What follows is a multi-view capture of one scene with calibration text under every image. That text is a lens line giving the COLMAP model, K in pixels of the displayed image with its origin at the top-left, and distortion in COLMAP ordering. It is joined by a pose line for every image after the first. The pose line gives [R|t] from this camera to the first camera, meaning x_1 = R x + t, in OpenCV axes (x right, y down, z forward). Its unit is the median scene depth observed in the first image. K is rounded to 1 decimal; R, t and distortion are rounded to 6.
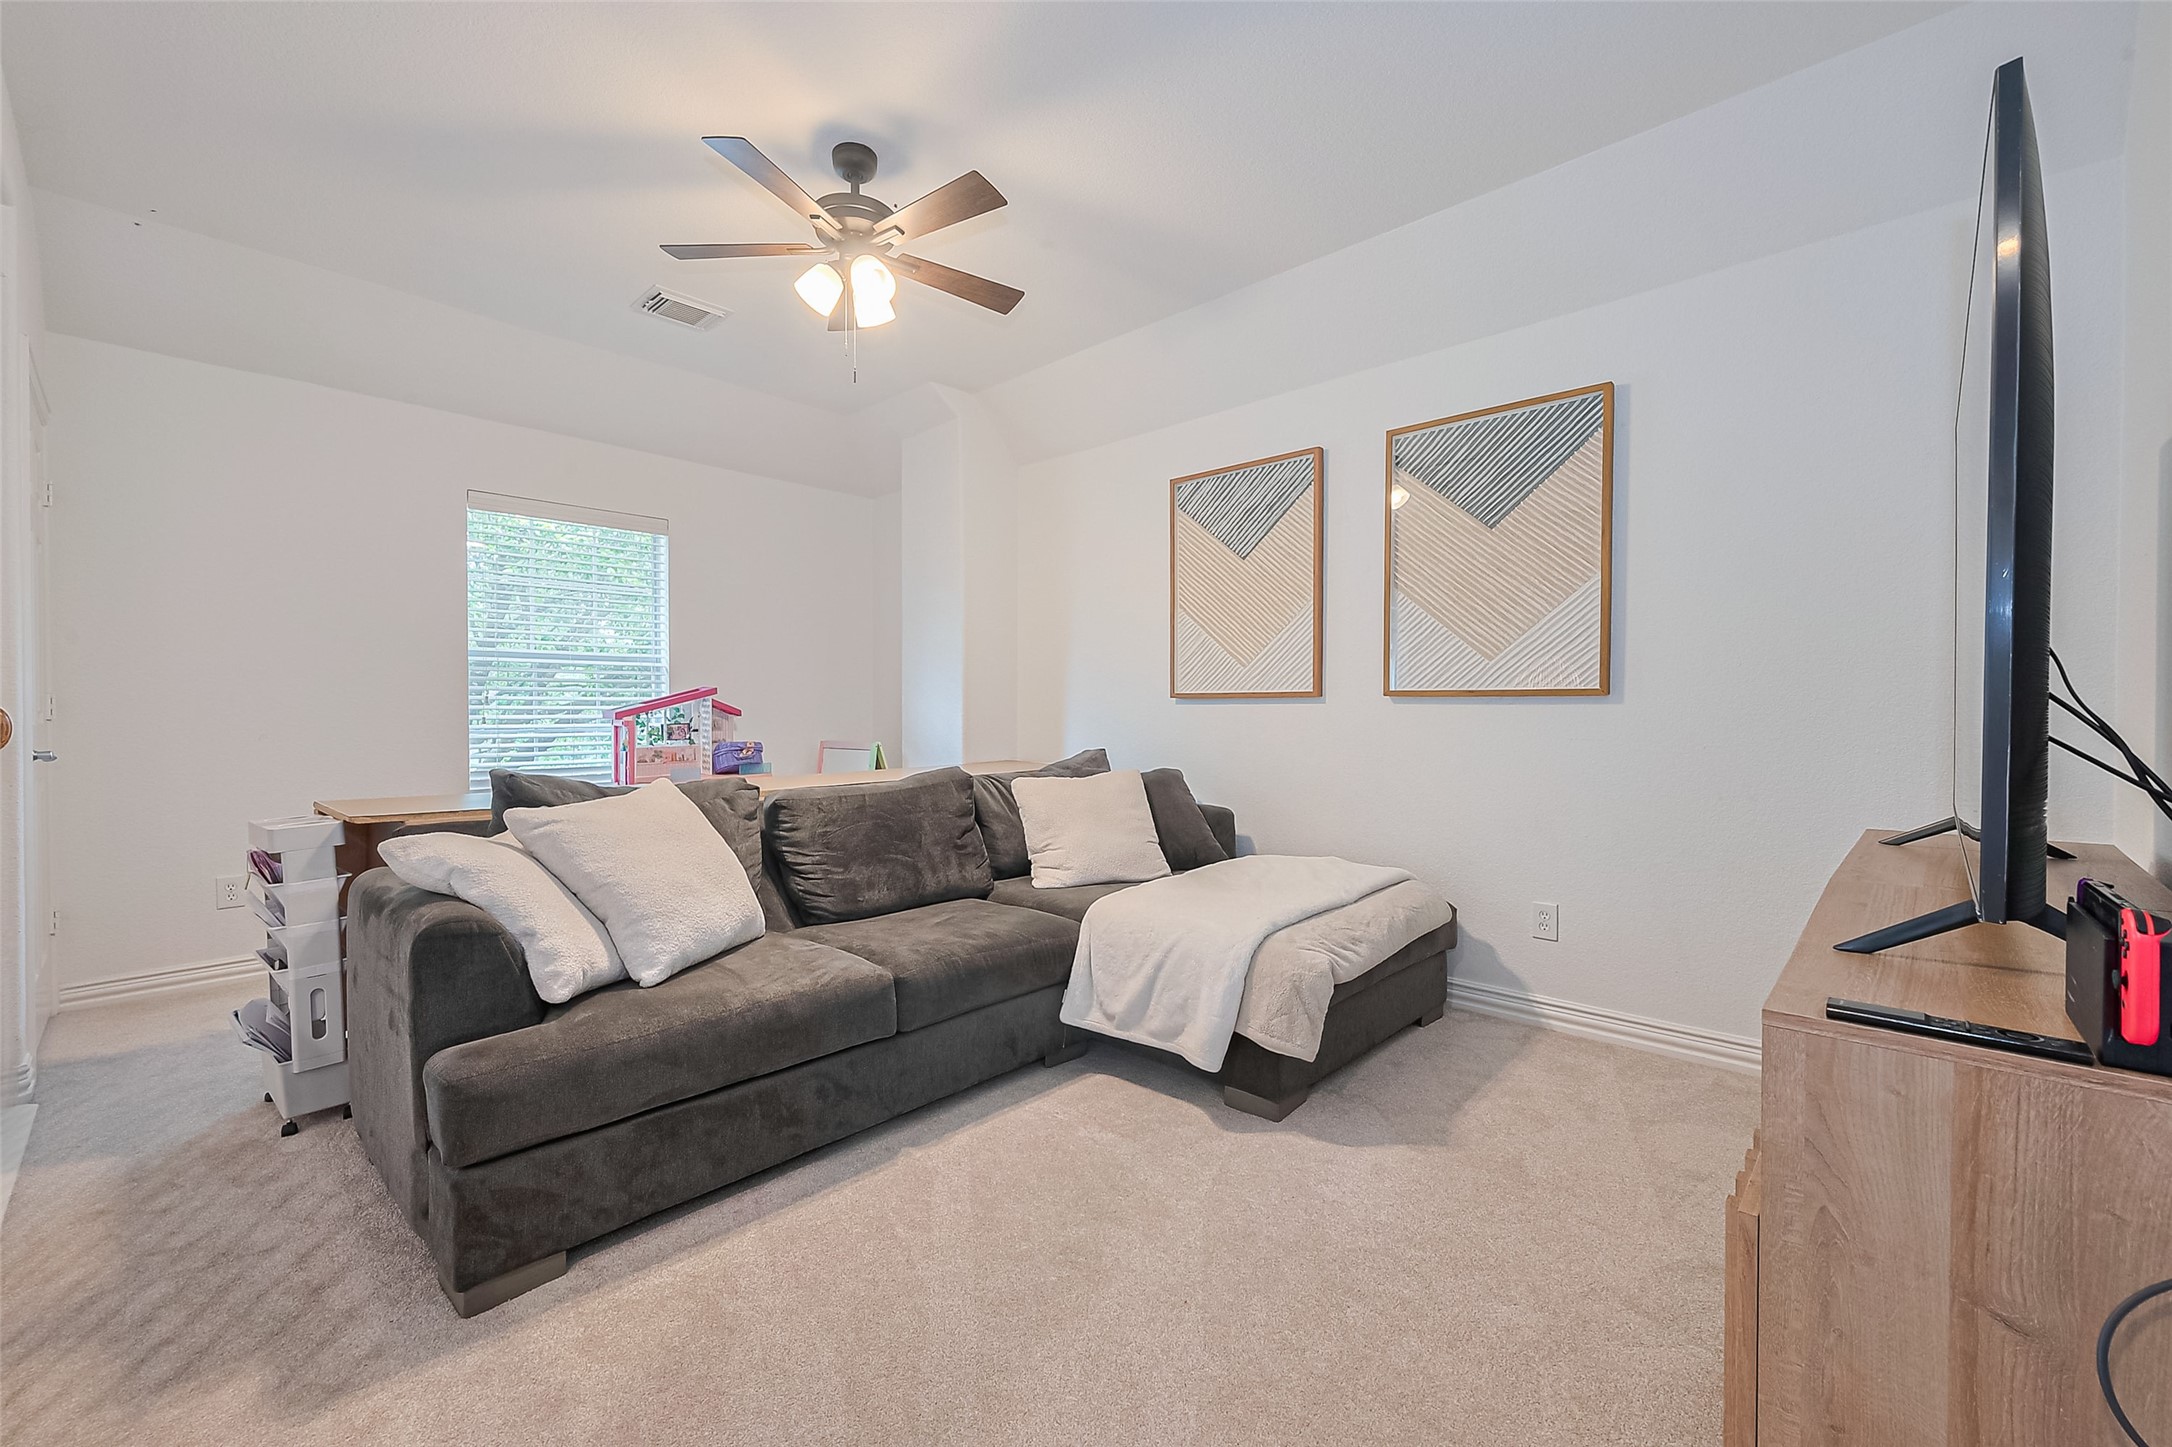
lens RADIAL K [[877.3, 0, 1087.1], [0, 877.3, 716.9], [0, 0, 1]] dist [0.000129, 0.000206]
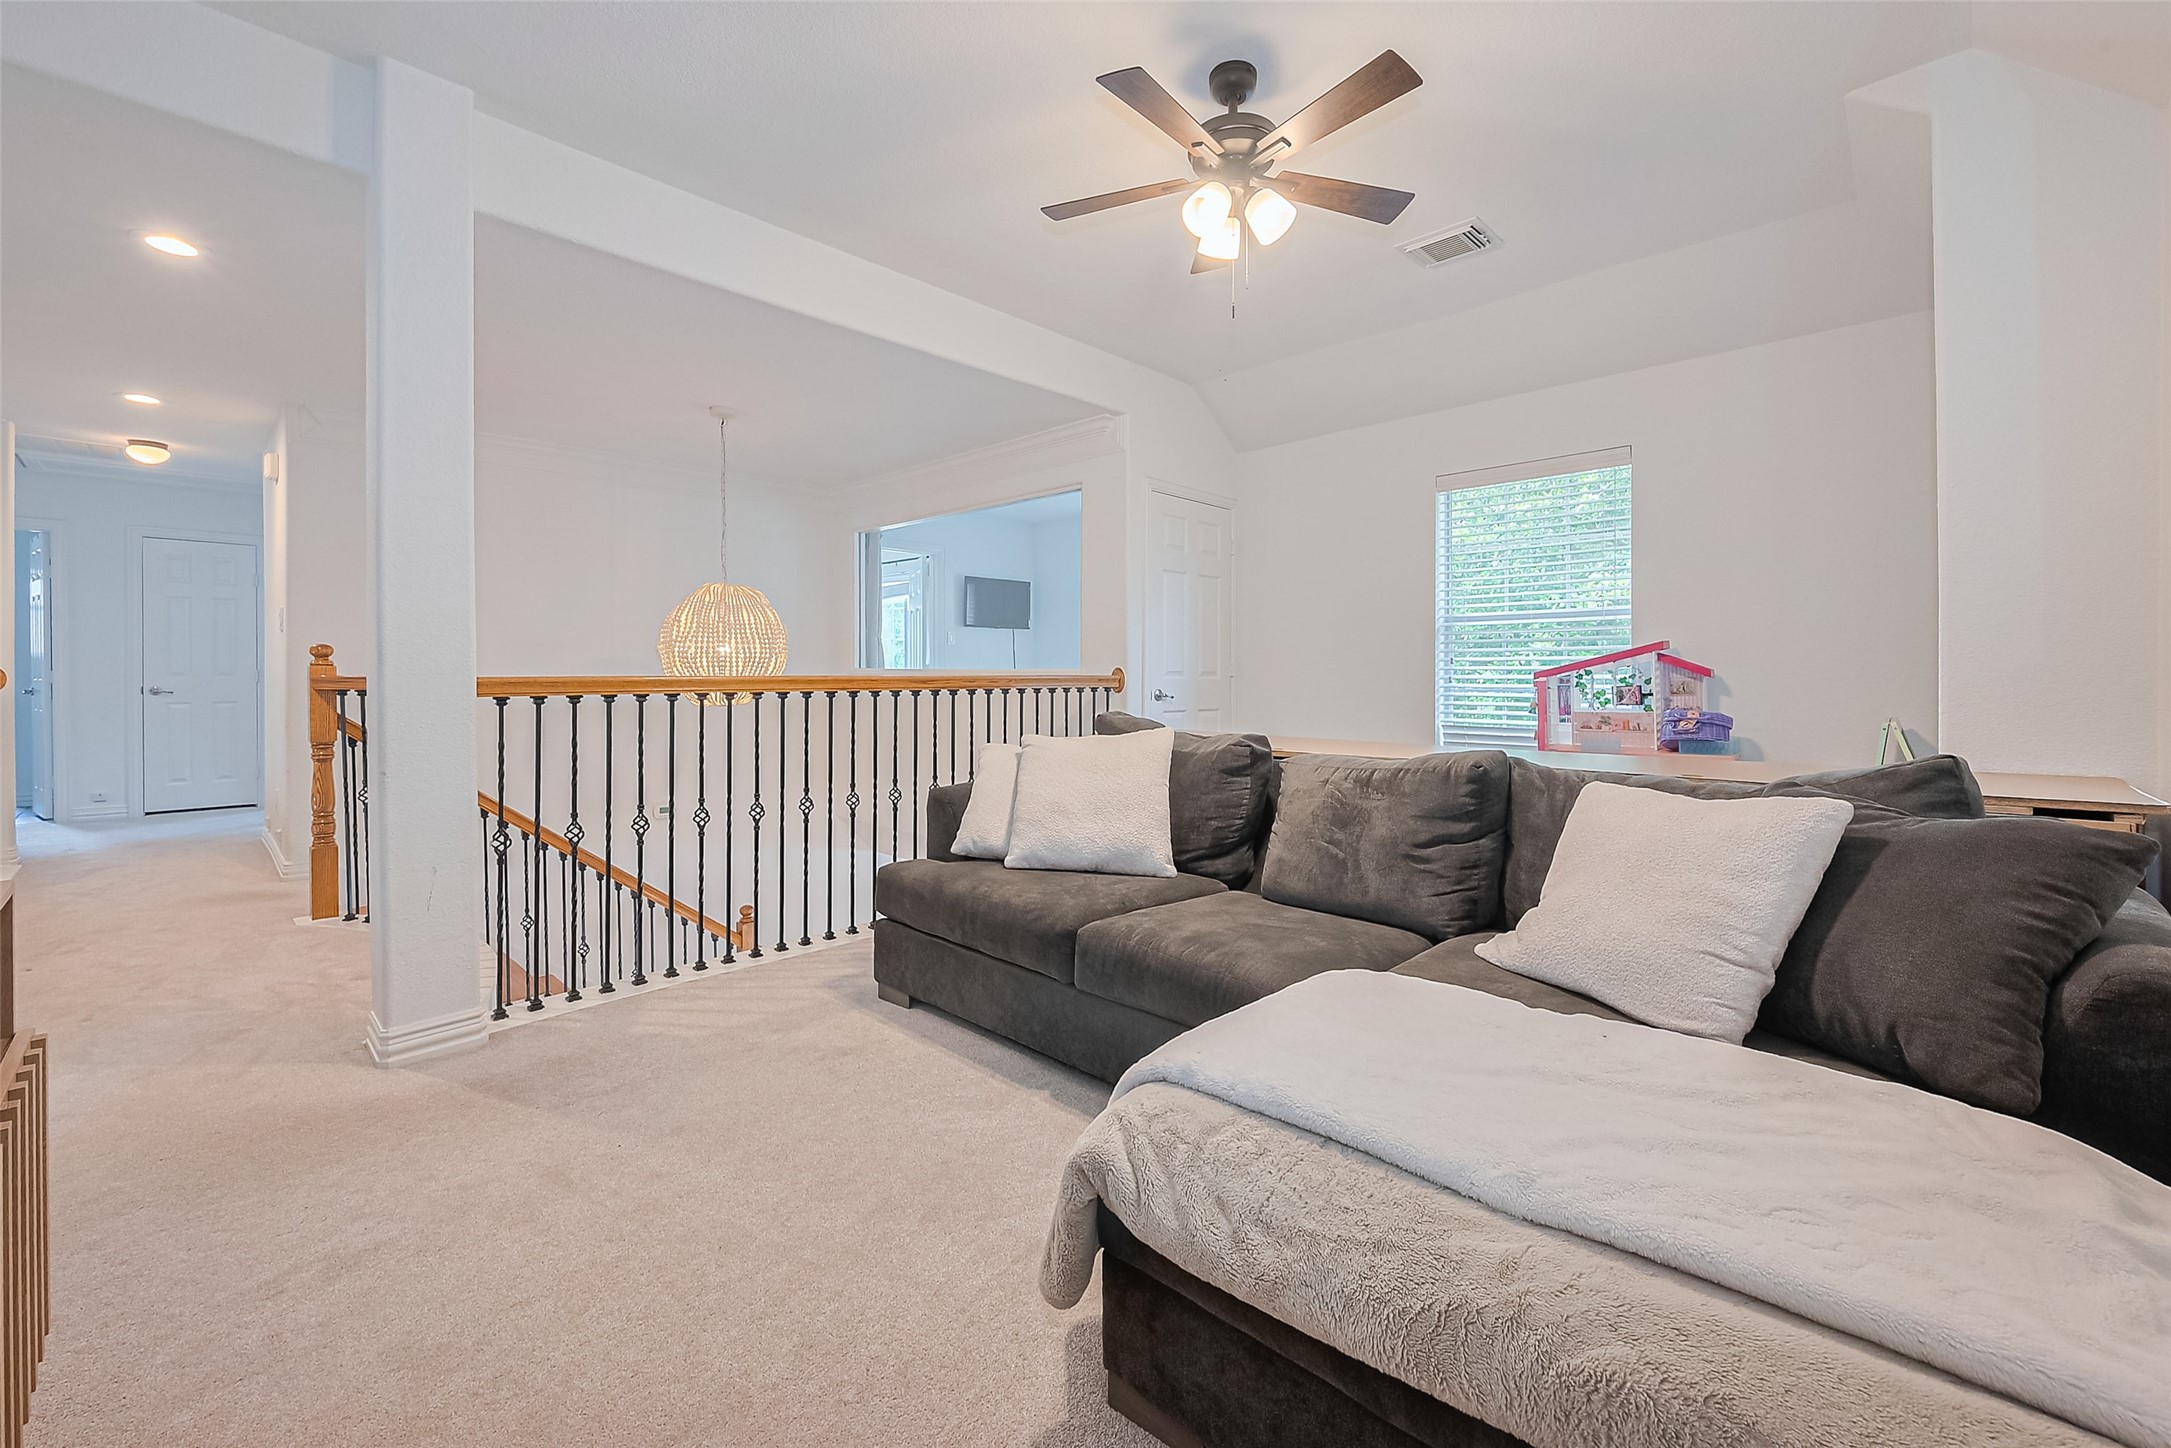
lens RADIAL K [[887.0, 0, 1097.2], [0, 887.0, 682.8], [0, 0, 1]] dist [-0.001211, -0.000061]
pose [[-0.019724, 0.007783, -0.999775, 0.606862], [-0.004931, 0.999957, 0.007882, 0.000846], [0.999793, 0.005086, -0.019684, 0.784707]]
